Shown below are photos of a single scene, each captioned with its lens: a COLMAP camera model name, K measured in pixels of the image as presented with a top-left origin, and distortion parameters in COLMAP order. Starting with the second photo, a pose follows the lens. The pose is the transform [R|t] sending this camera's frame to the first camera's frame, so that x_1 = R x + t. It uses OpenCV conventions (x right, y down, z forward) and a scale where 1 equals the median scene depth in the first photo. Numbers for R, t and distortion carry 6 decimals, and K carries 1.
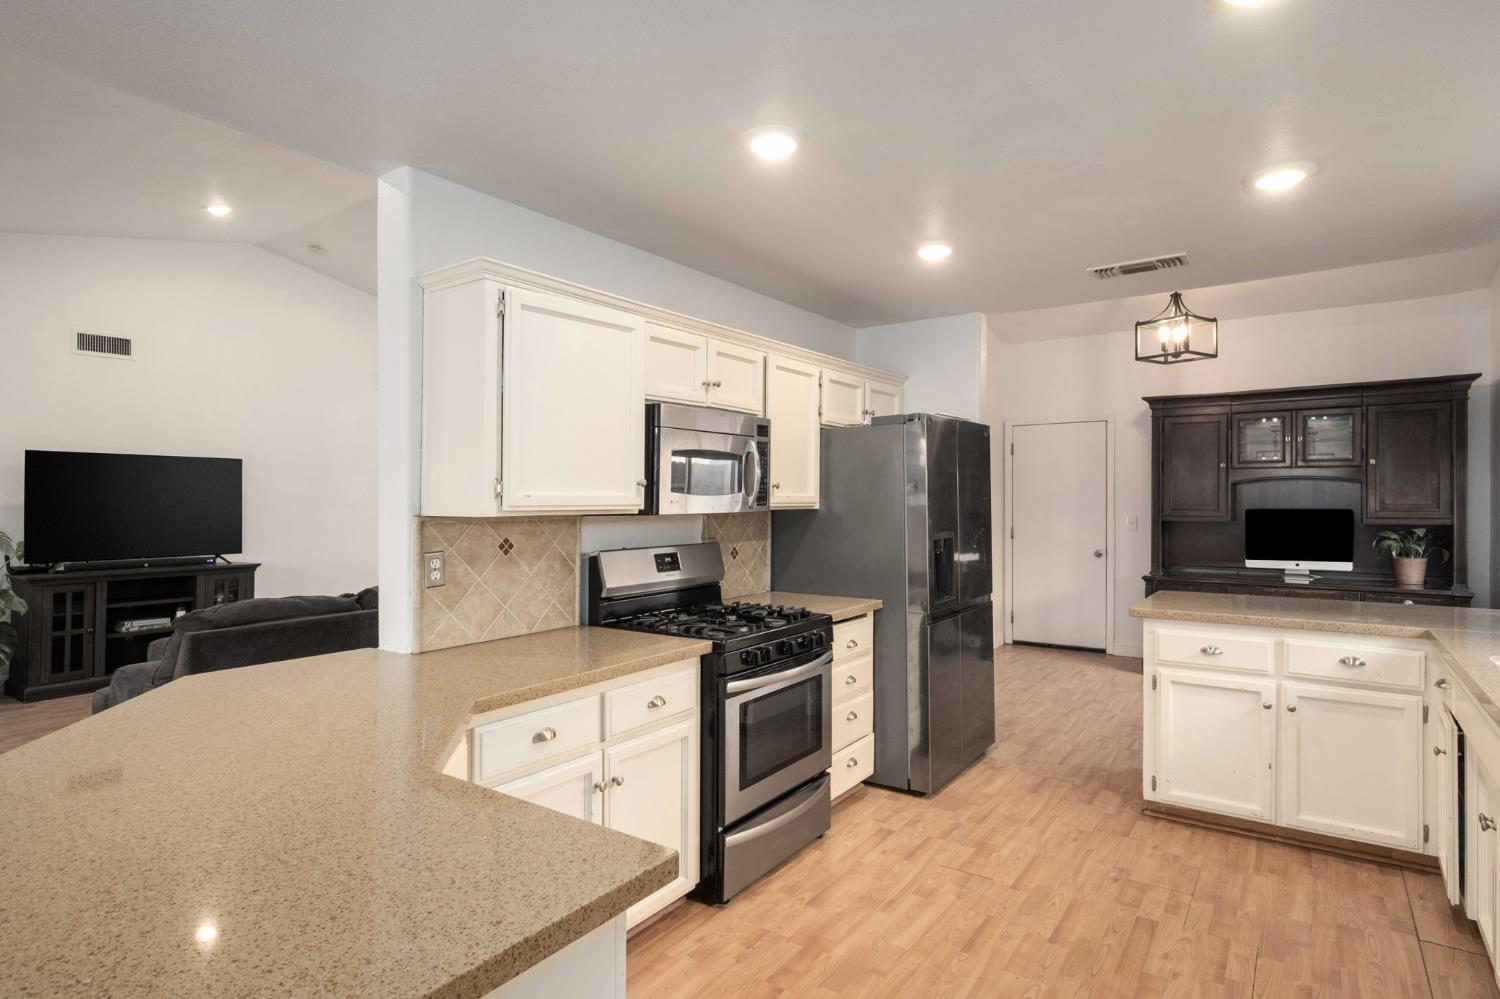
lens RADIAL K [[799.7, 0, 750.0], [0, 799.7, 499.5], [0, 0, 1]] dist [-0.000243, 0.000178]
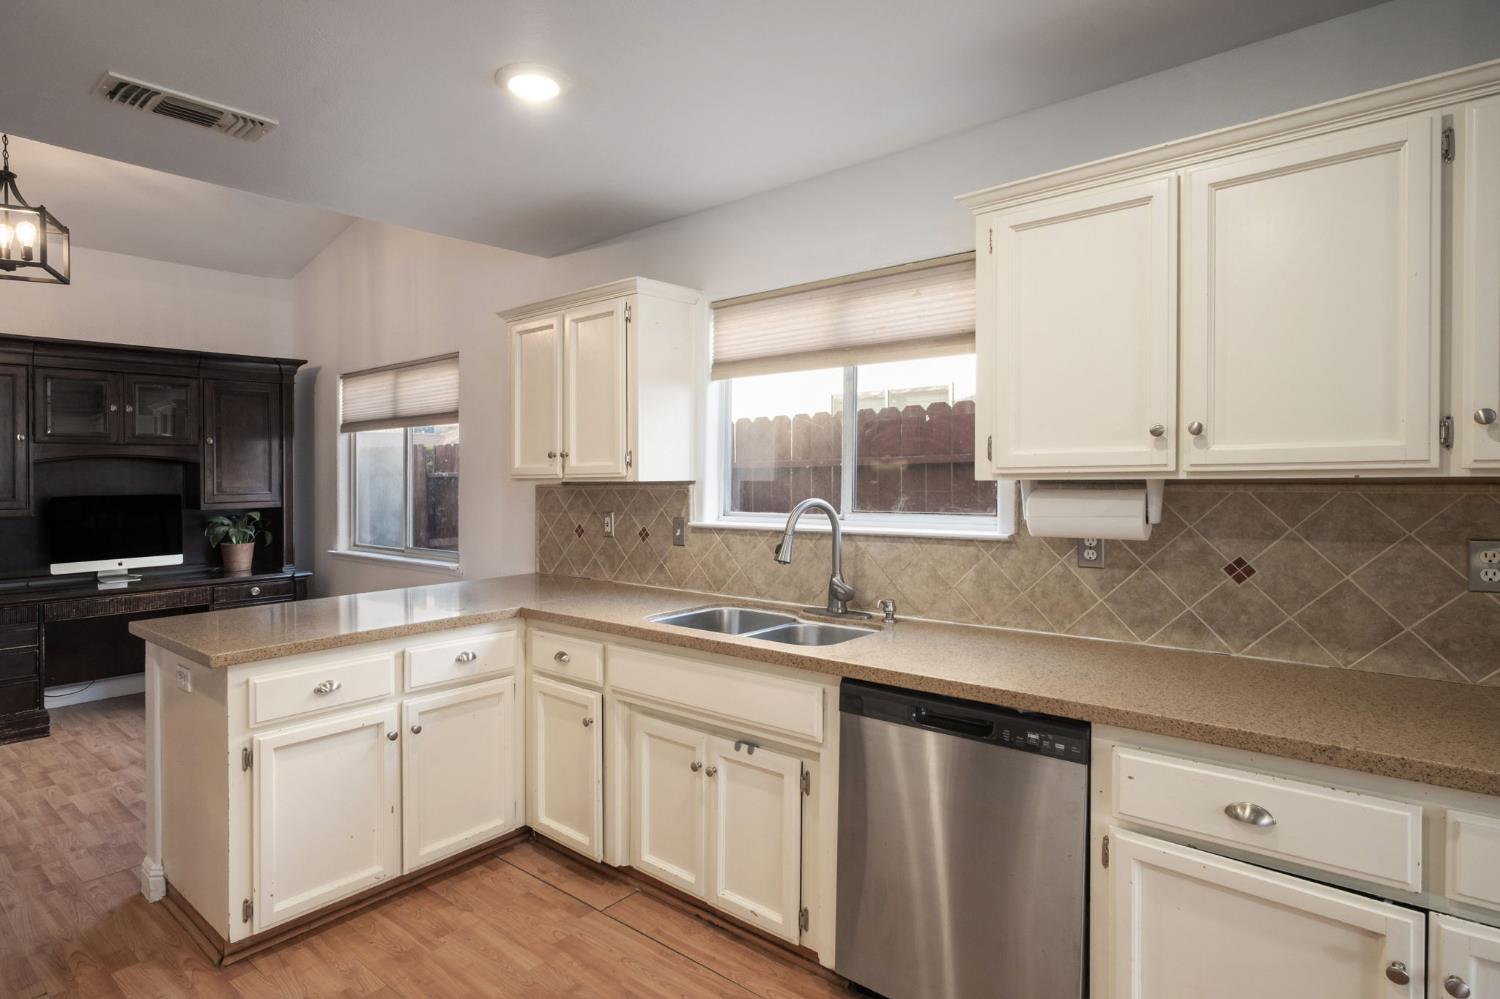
lens RADIAL K [[799.5, 0, 735.0], [0, 799.5, 484.8], [0, 0, 1]] dist [-0.001868, 0.000593]
pose [[0.097685, -0.011173, 0.995155, -0.070082], [0.010740, 0.999891, 0.010172, -0.000276], [-0.995159, 0.009694, 0.097794, 0.334932]]
